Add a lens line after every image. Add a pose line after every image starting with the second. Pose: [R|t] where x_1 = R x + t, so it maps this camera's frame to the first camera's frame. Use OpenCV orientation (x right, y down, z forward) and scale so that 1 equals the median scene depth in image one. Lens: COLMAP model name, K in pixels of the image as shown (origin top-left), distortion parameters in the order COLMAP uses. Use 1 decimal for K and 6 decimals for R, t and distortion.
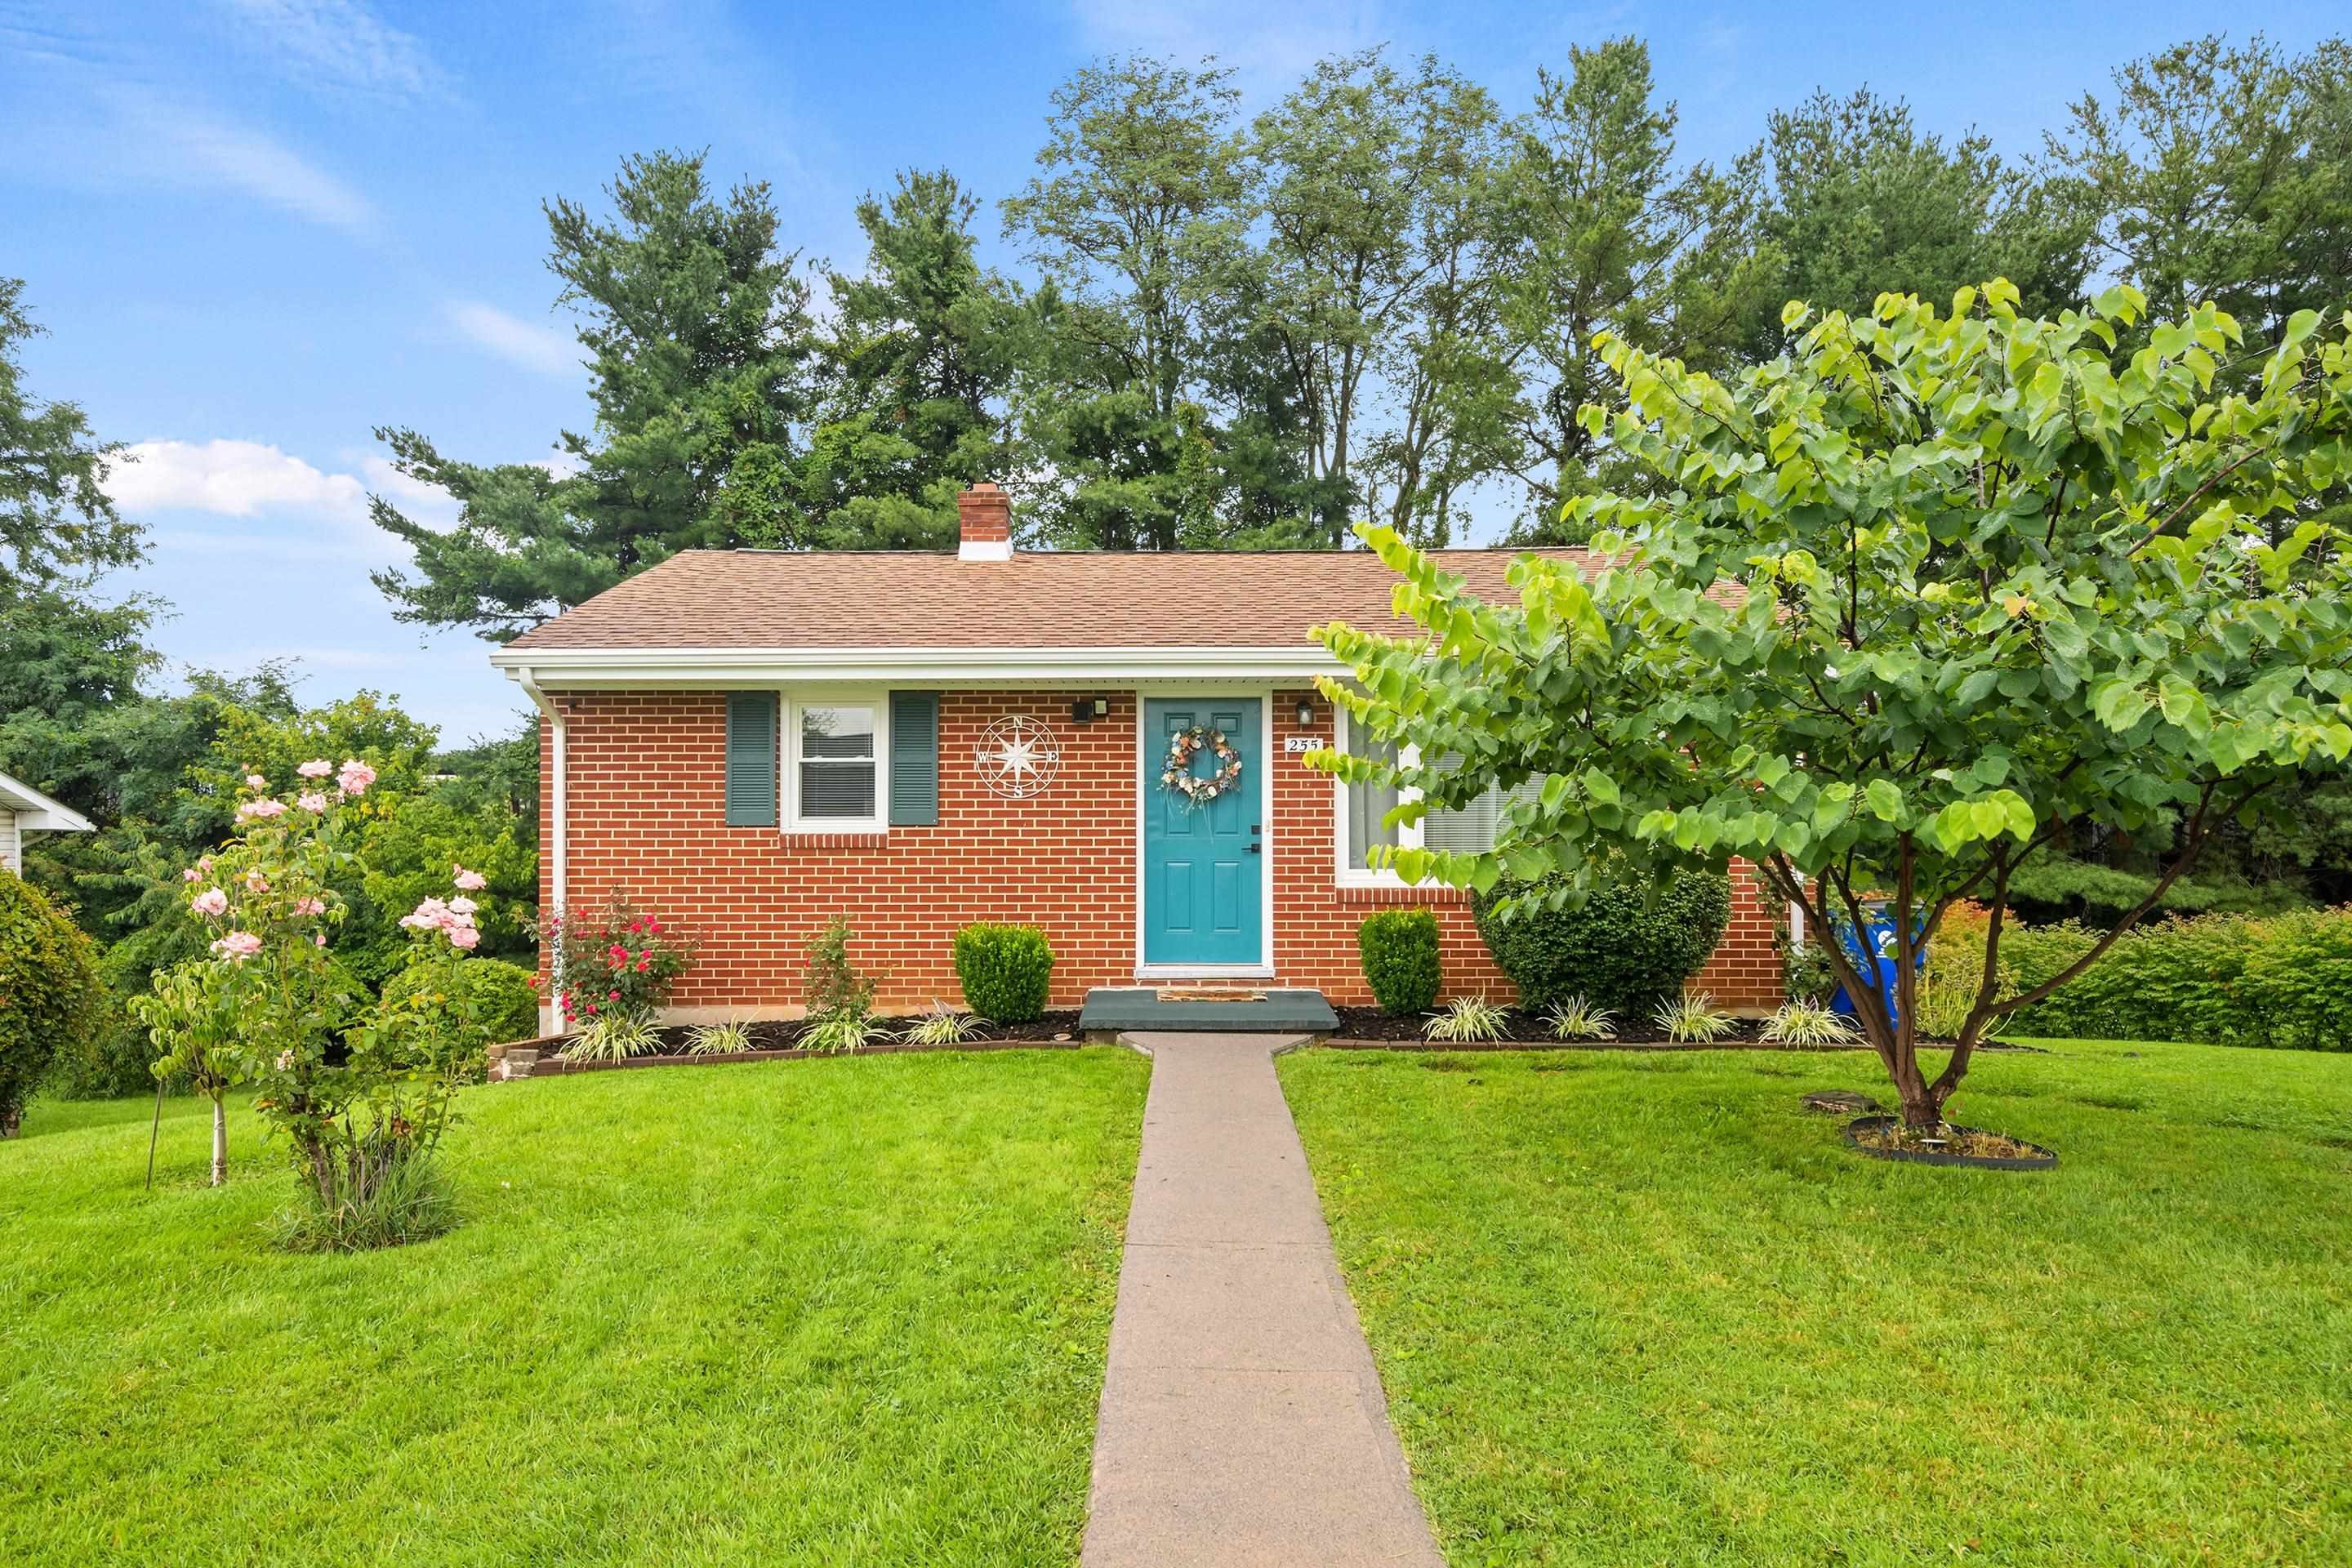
lens RADIAL K [[1680.0, 0, 1168.8], [0, 1680.0, 782.7], [0, 0, 1]] dist [0.007631, 0.001158]
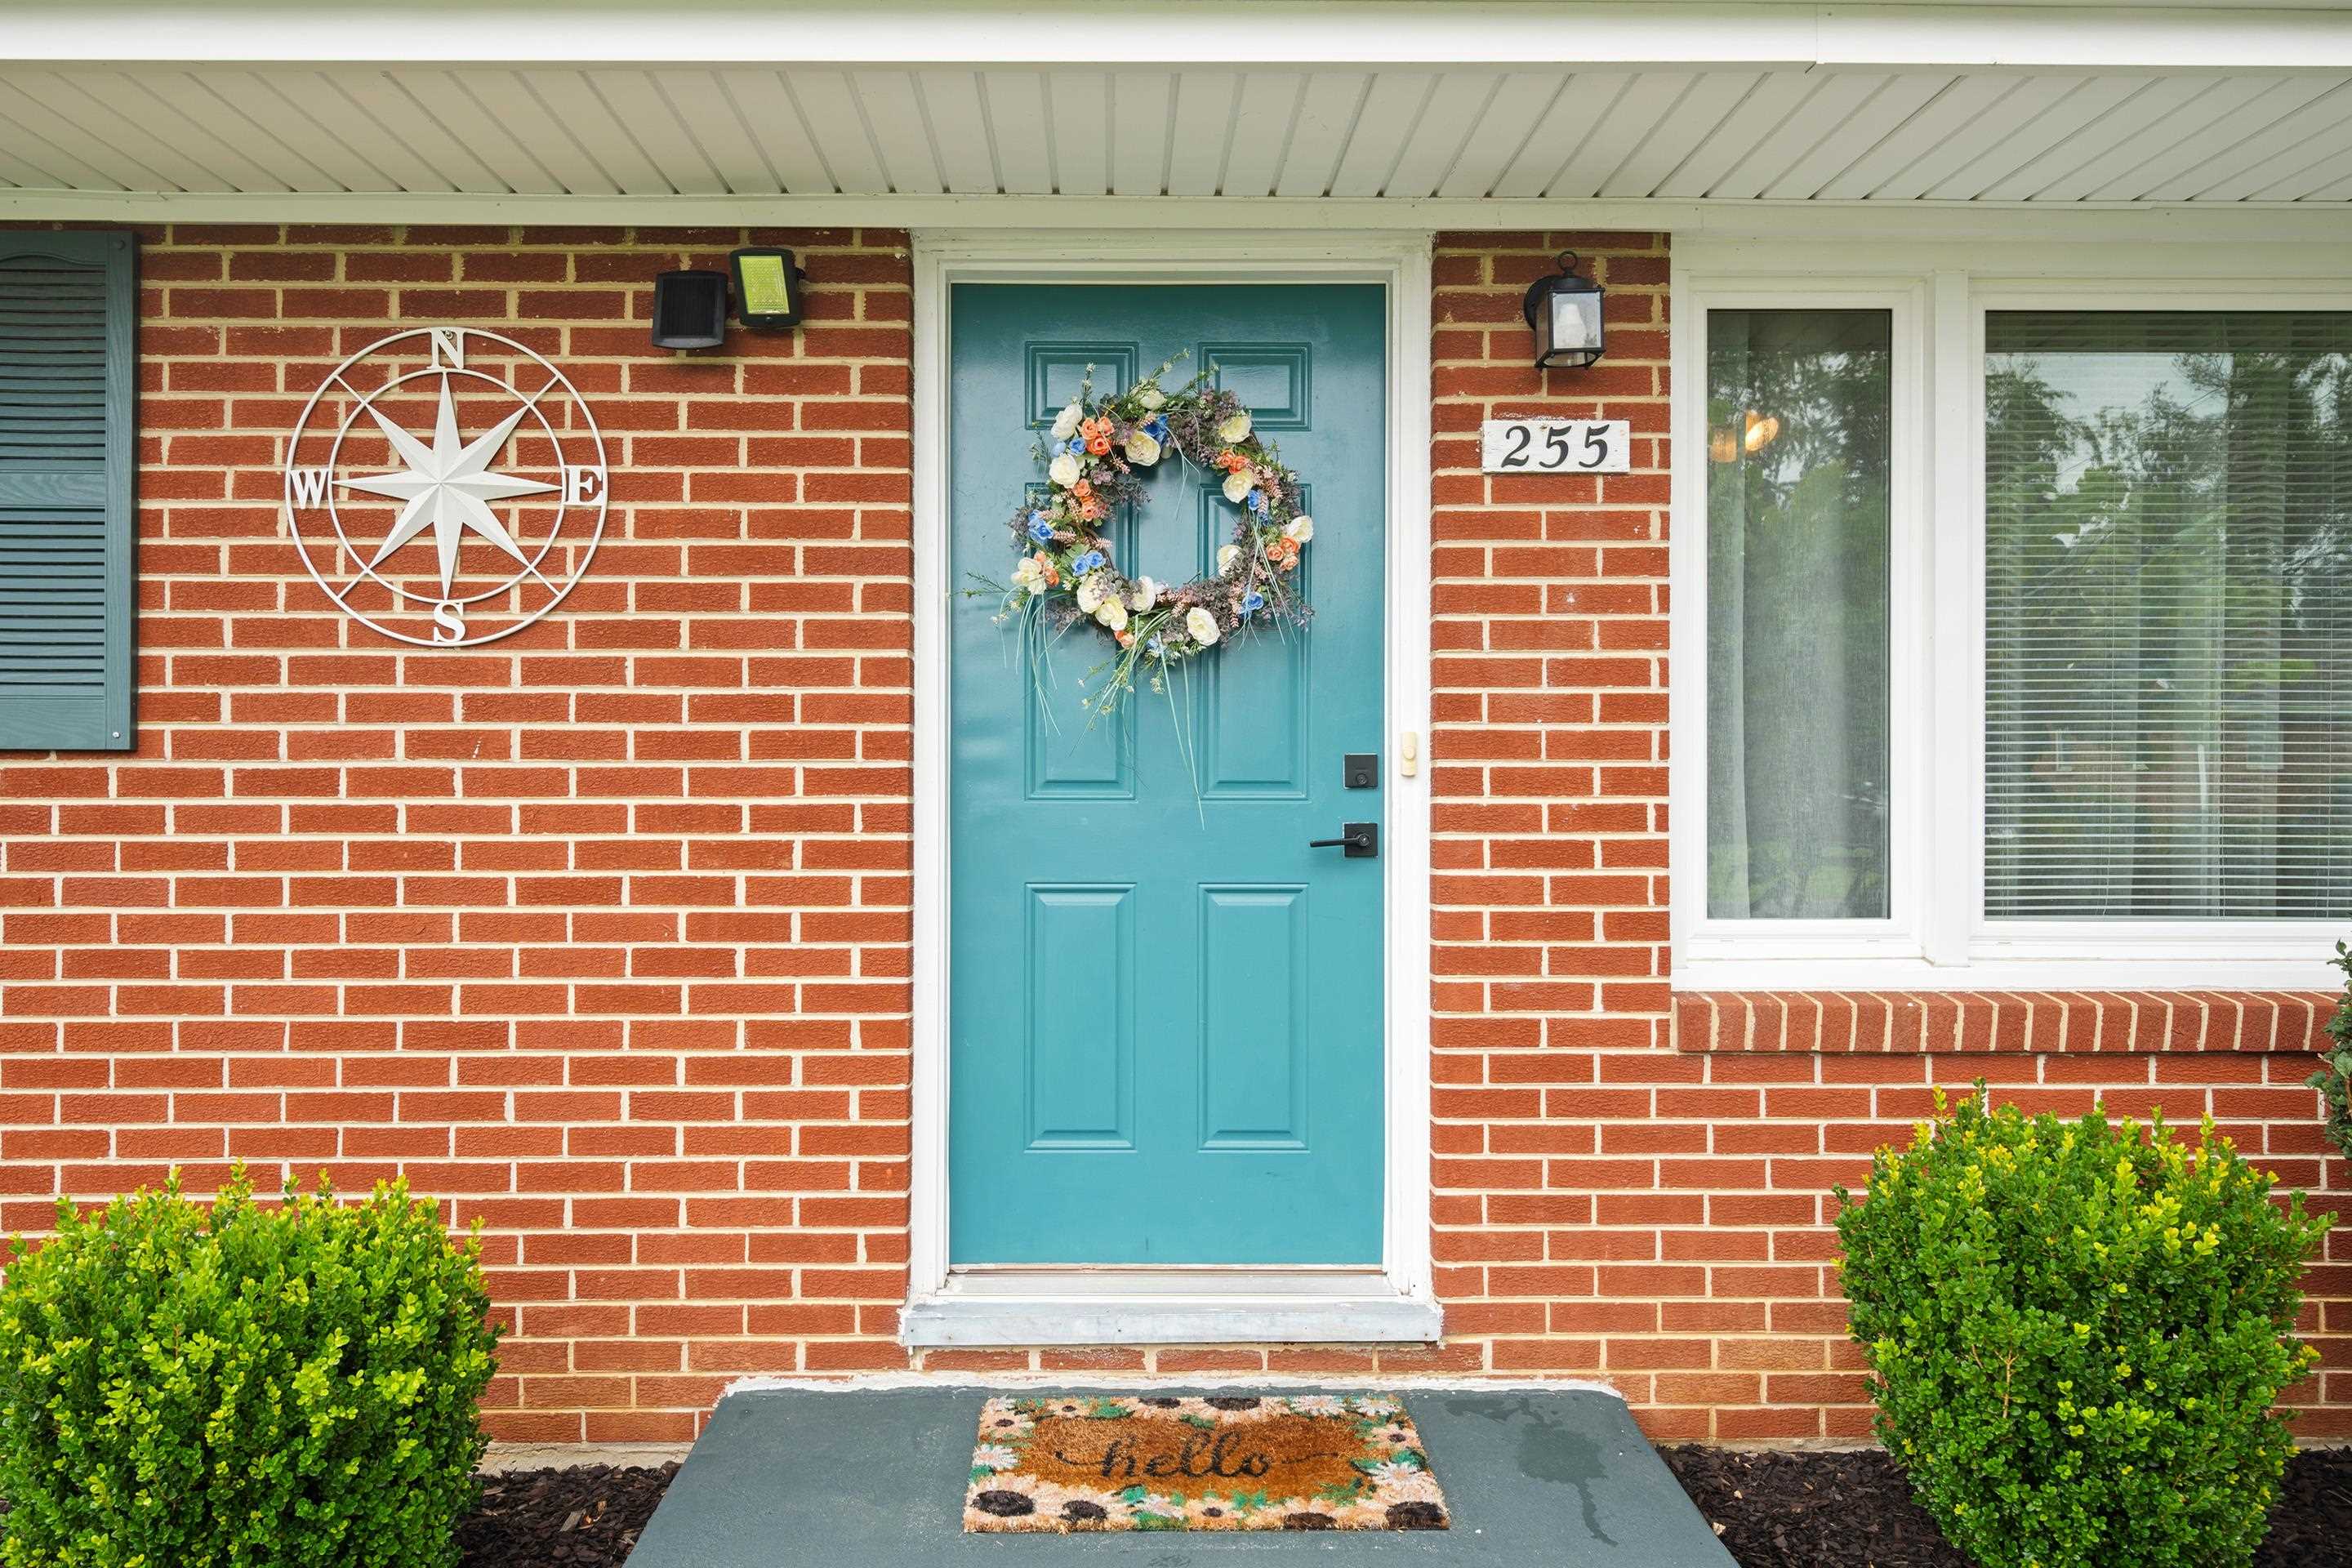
lens RADIAL K [[1605.2, 0, 1170.7], [0, 1605.2, 811.1], [0, 0, 1]] dist [0.002600, -0.001026]
pose [[0.999781, 0.001555, 0.020875, 0.015714], [-0.002418, 0.999140, 0.041400, 0.023836], [-0.020793, -0.041441, 0.998925, 0.750281]]
